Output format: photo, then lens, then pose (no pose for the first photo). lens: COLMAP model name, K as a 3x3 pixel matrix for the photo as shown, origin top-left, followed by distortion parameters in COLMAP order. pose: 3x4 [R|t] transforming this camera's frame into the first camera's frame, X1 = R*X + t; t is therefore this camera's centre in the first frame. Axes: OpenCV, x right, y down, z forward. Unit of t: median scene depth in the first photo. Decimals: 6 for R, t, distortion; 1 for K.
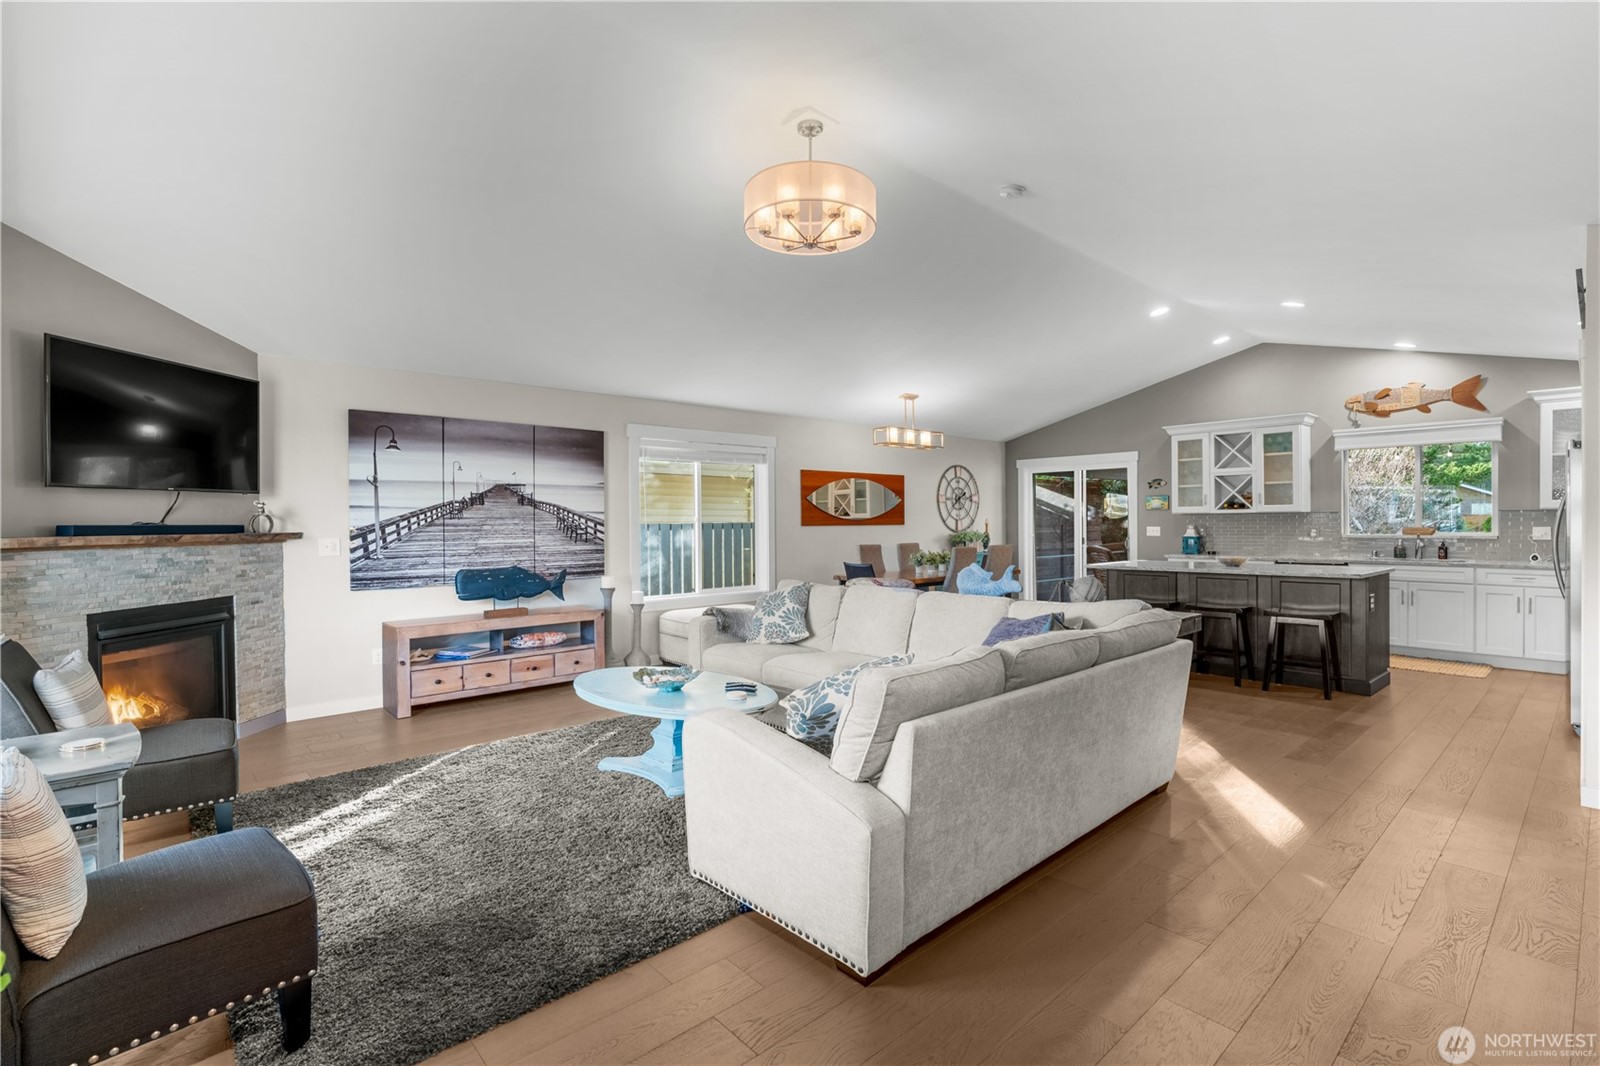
lens RADIAL K [[746.5, 0, 789.1], [0, 746.5, 527.3], [0, 0, 1]] dist [-0.009766, 0.001252]
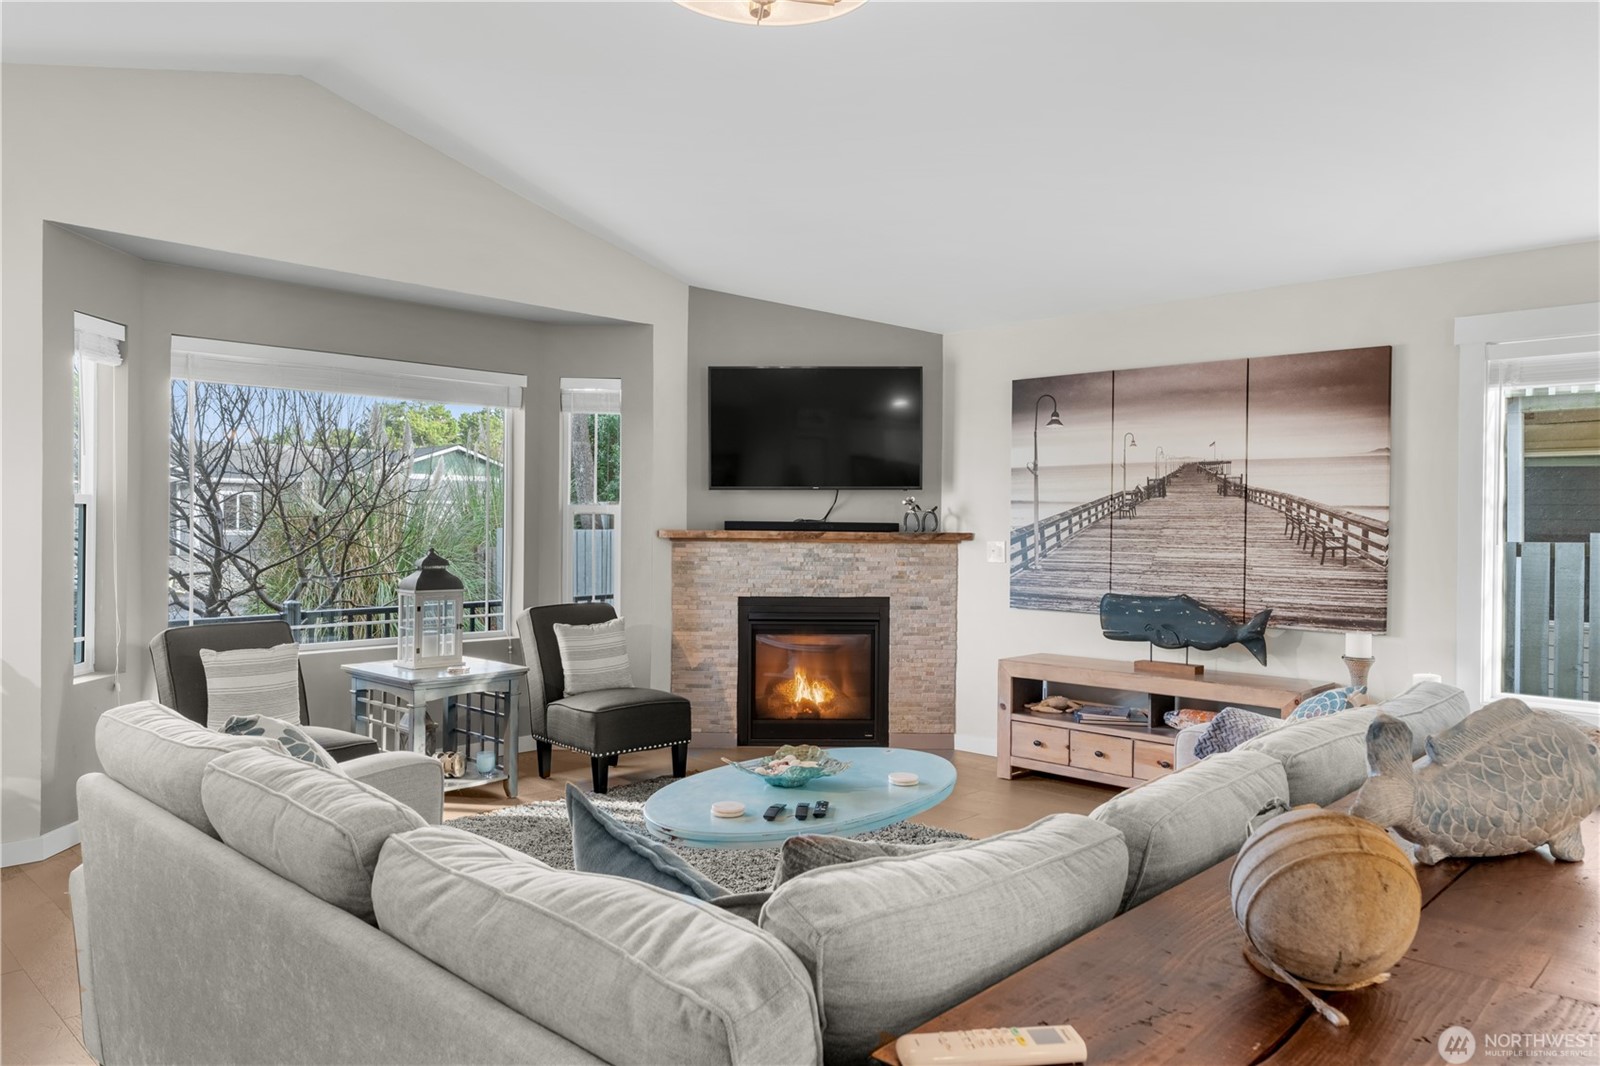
lens RADIAL K [[1082.9, 0, 784.8], [0, 1082.9, 529.9], [0, 0, 1]] dist [-0.004560, 0.012332]
pose [[0.073377, 0.014925, -0.997193, 0.541390], [-0.016953, 0.999762, 0.013716, -0.009555], [0.997160, 0.015899, 0.073613, 0.657456]]
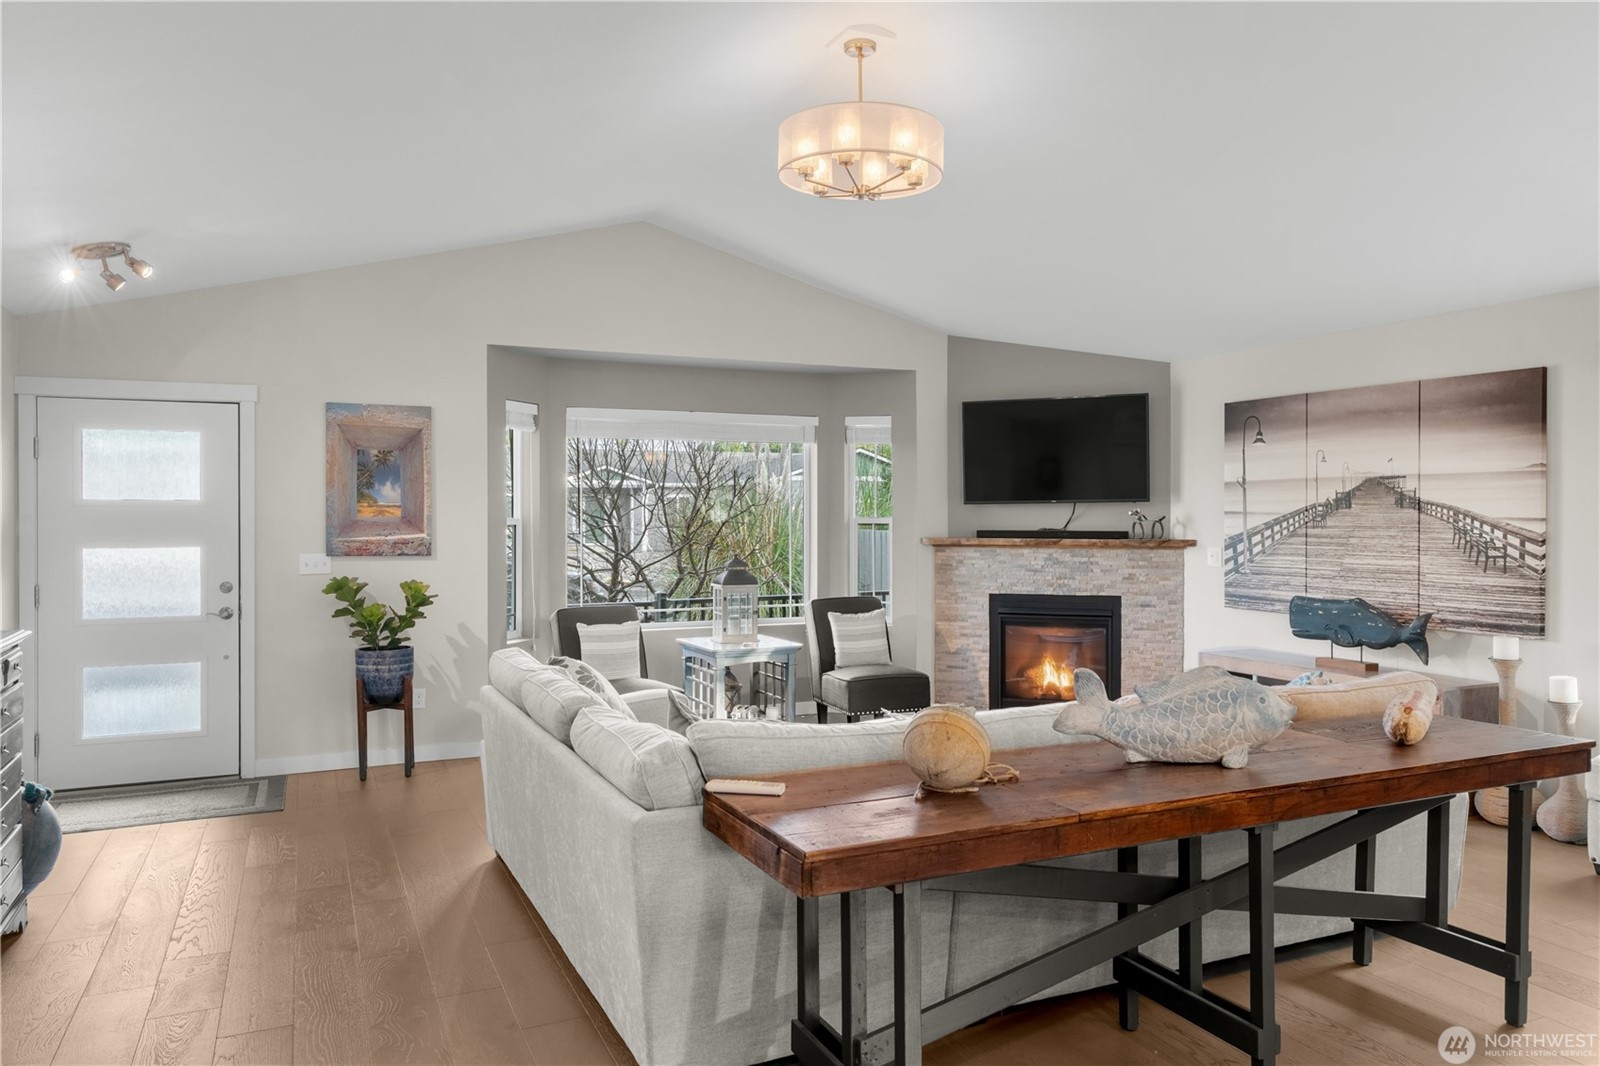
lens RADIAL K [[1082.9, 0, 789.5], [0, 1082.9, 522.3], [0, 0, 1]] dist [-0.004560, 0.012332]
pose [[-0.295560, 0.013898, -0.955223, 0.785462], [-0.003197, 0.999874, 0.015537, -0.033922], [0.955319, 0.007646, -0.295478, 0.865800]]
